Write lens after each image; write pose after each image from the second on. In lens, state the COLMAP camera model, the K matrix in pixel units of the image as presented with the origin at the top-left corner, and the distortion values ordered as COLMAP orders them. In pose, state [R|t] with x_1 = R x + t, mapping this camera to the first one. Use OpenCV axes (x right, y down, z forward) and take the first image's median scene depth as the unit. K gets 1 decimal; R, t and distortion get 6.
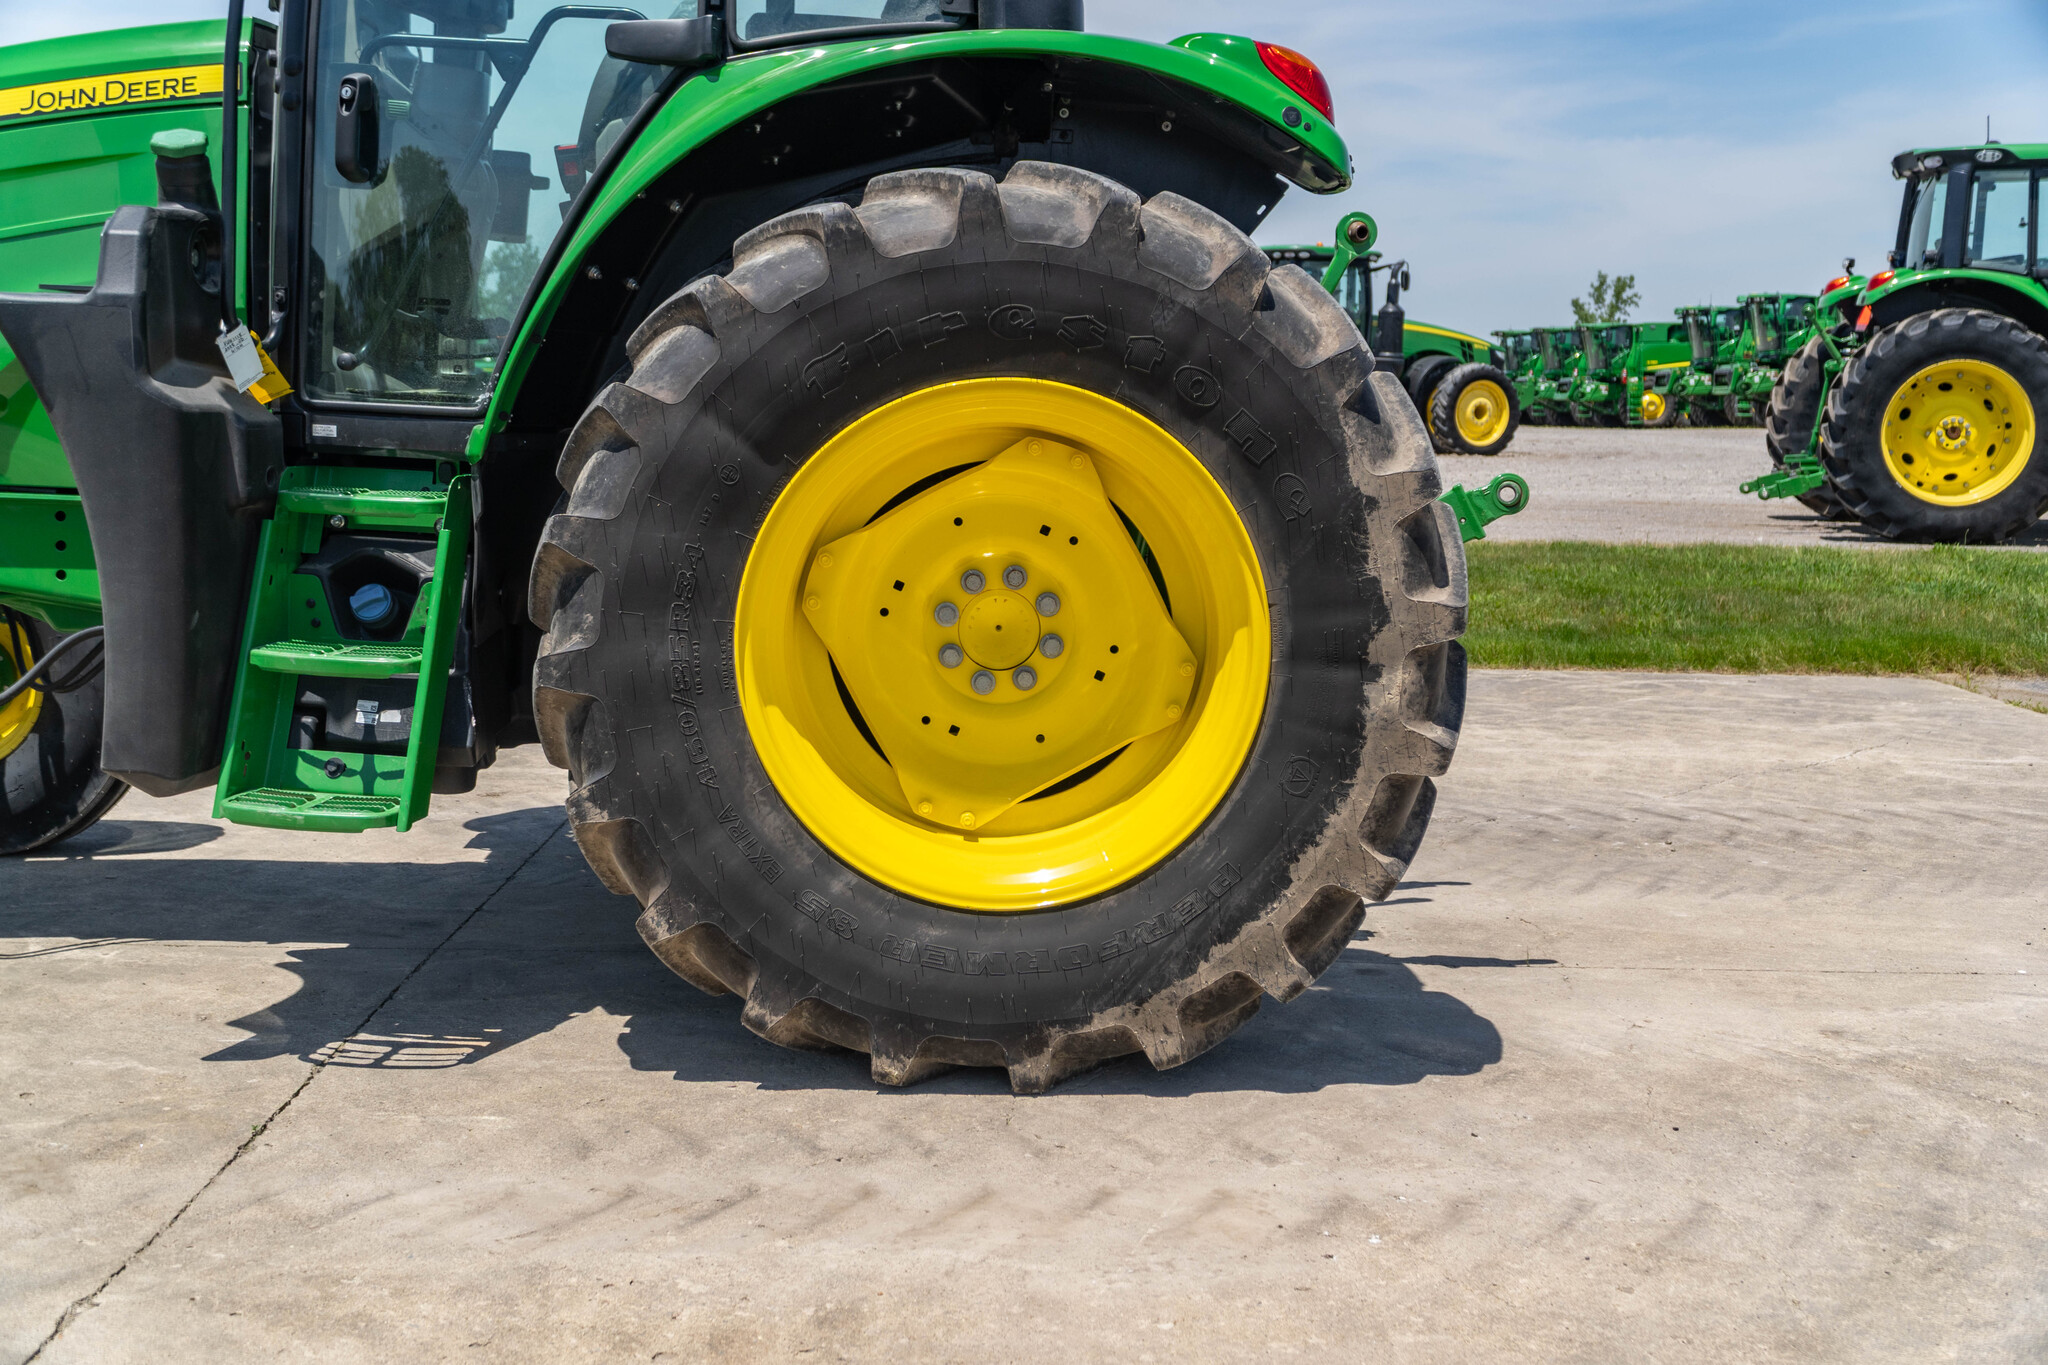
lens RADIAL K [[2307.0, 0, 1024.0], [0, 2307.0, 682.5], [0, 0, 1]] dist [0.060328, -0.010711]
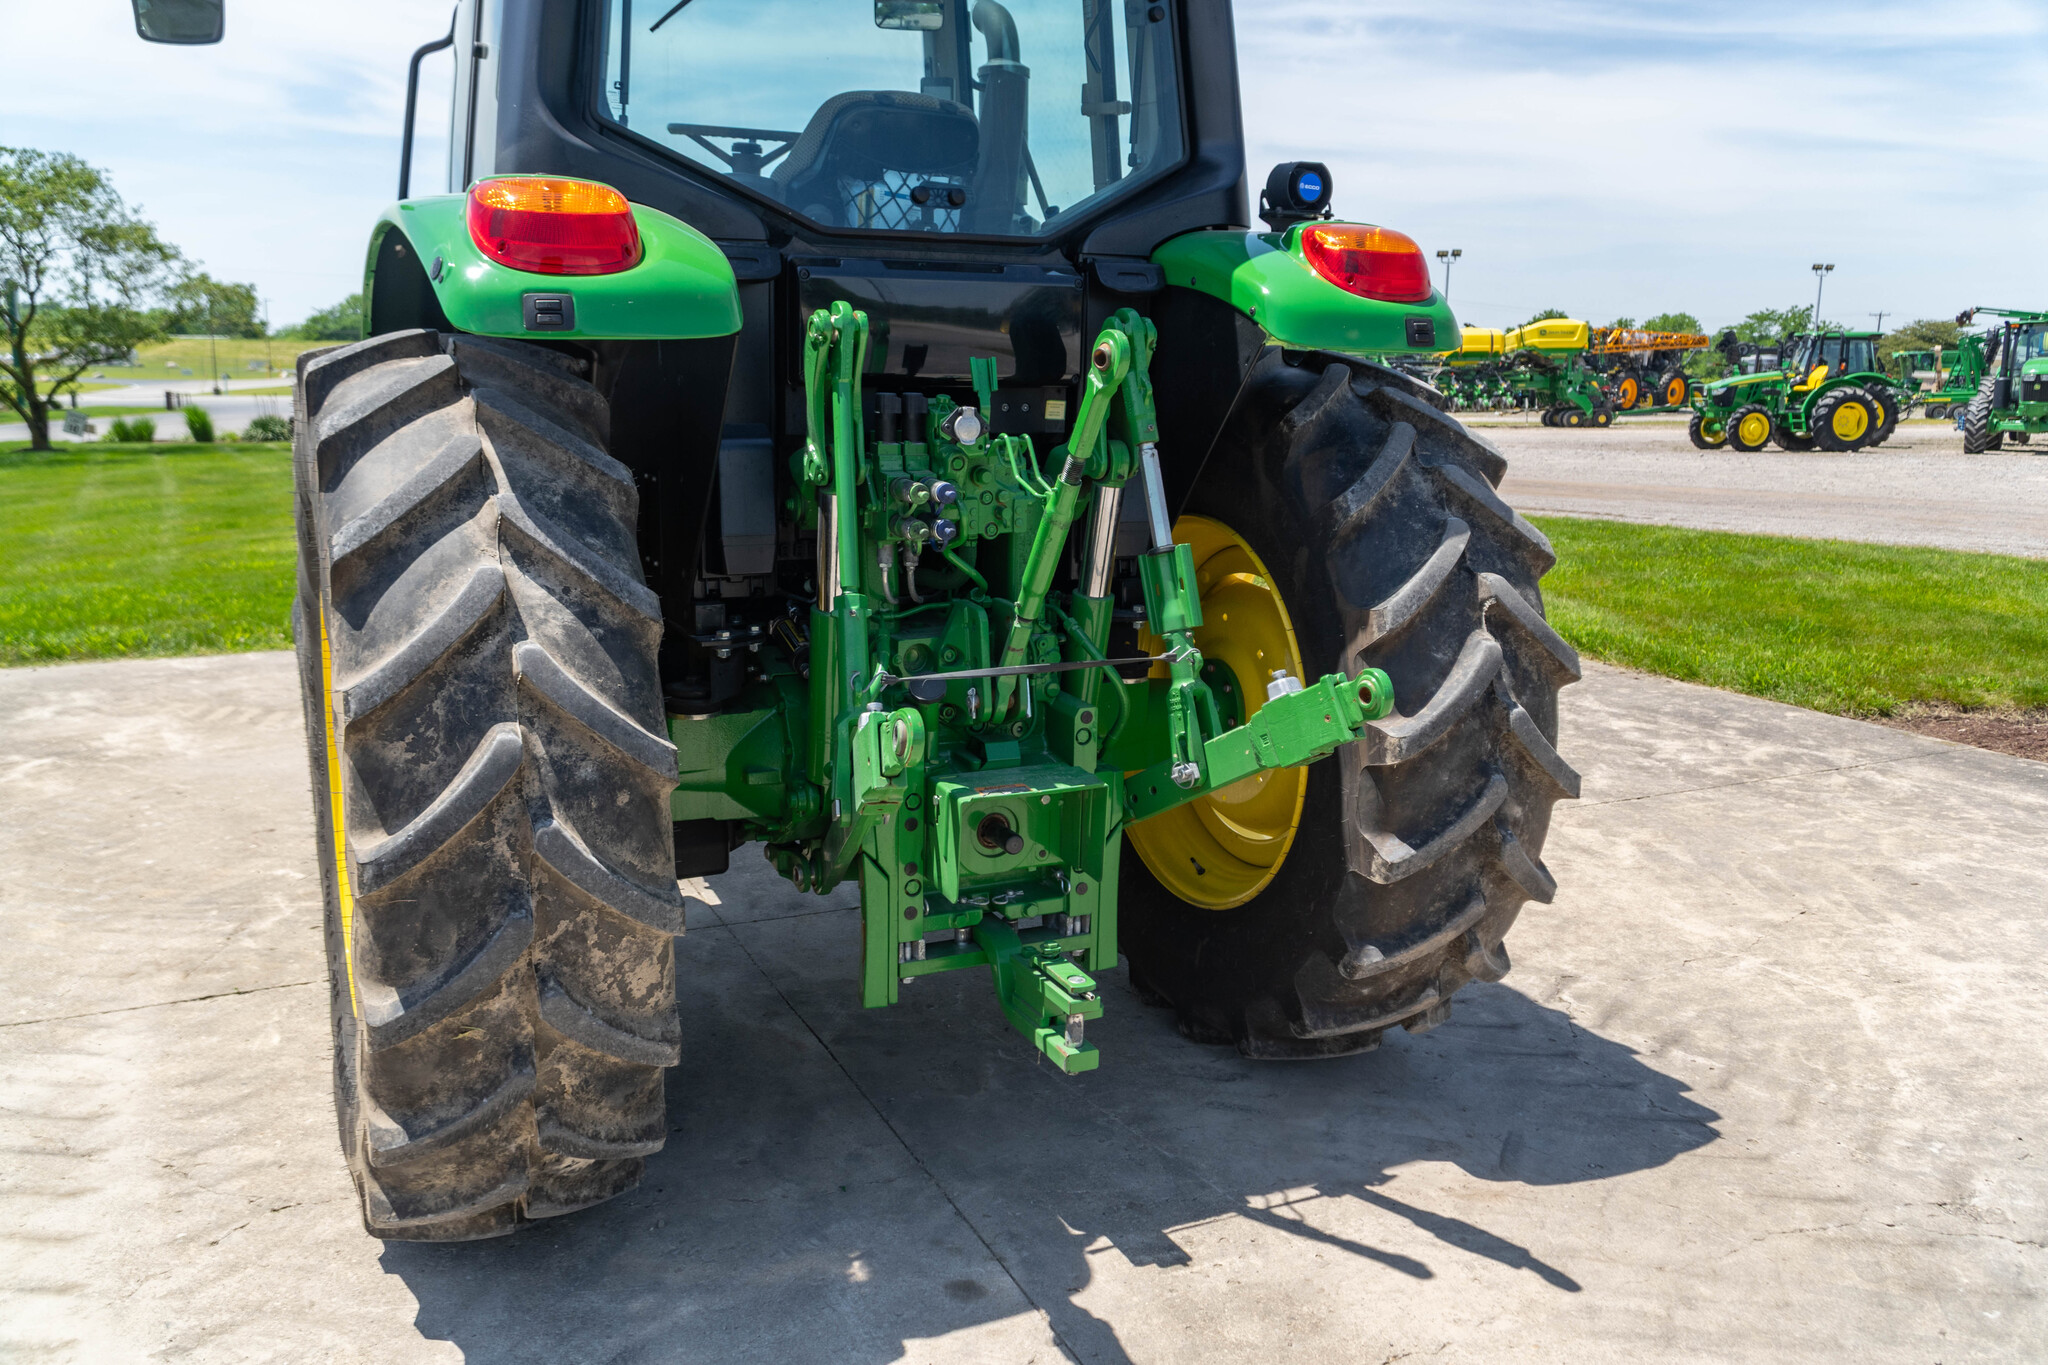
lens RADIAL K [[1627.4, 0, 1019.5], [0, 1627.4, 674.4], [0, 0, 1]] dist [0.002295, 0.003936]
pose [[0.405998, 0.152858, -0.901000, 0.785208], [-0.113636, 0.986705, 0.116193, -0.190135], [0.906782, 0.055212, 0.417970, 0.954999]]
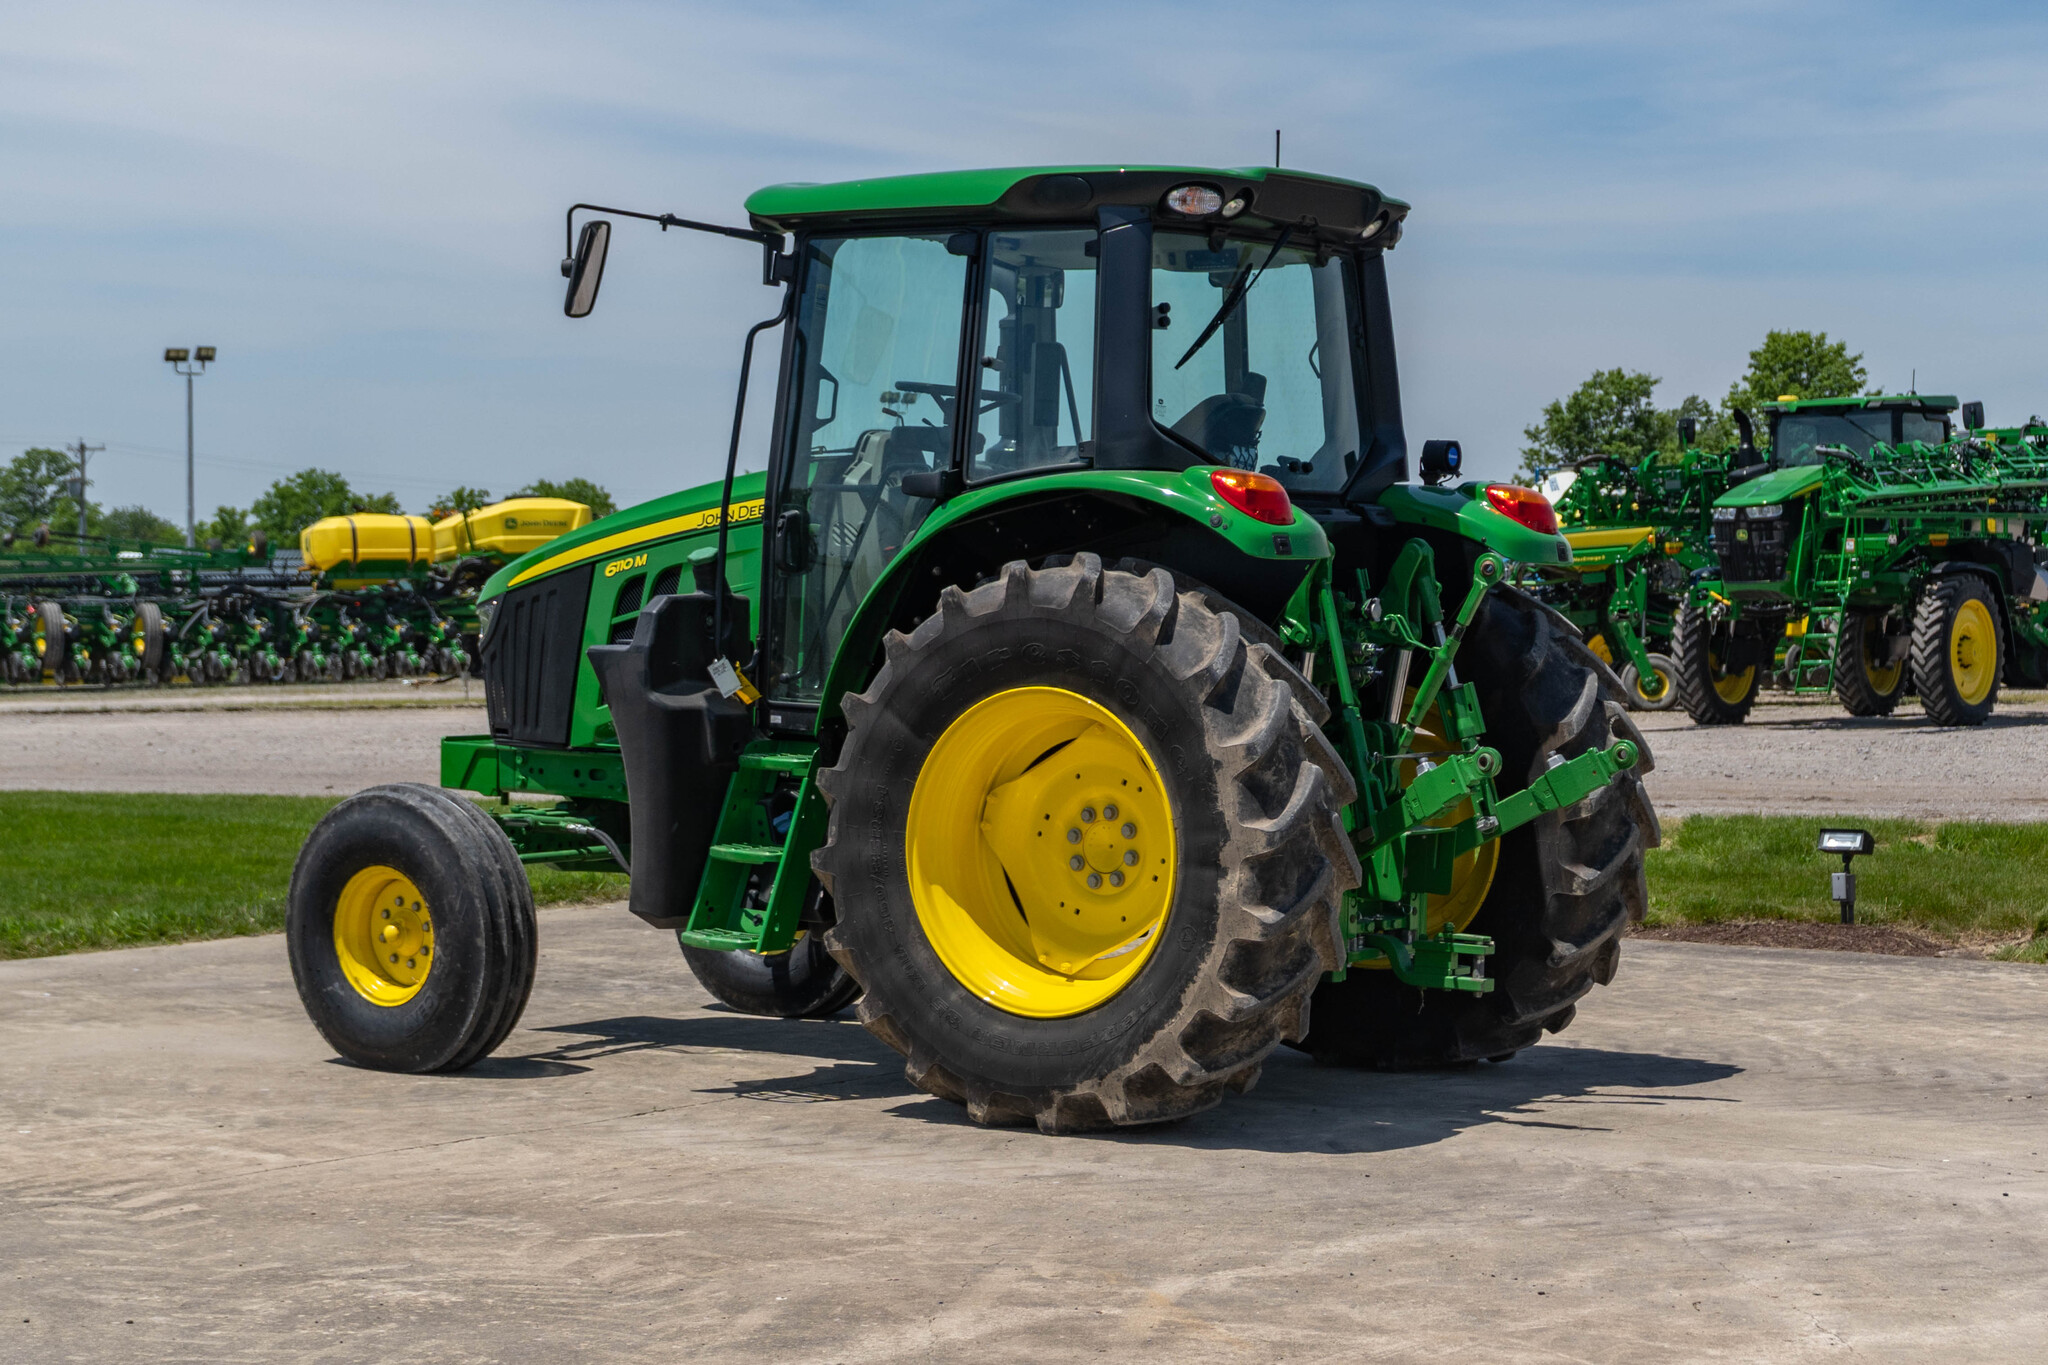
lens RADIAL K [[3831.1, 0, 1024.0], [0, 3831.1, 682.5], [0, 0, 1]] dist [0.065732, -0.038395]
pose [[0.793654, -0.006847, -0.608331, 1.605639], [-0.060813, 0.994035, -0.090528, 0.109848], [0.605323, 0.108842, 0.788504, -1.130219]]
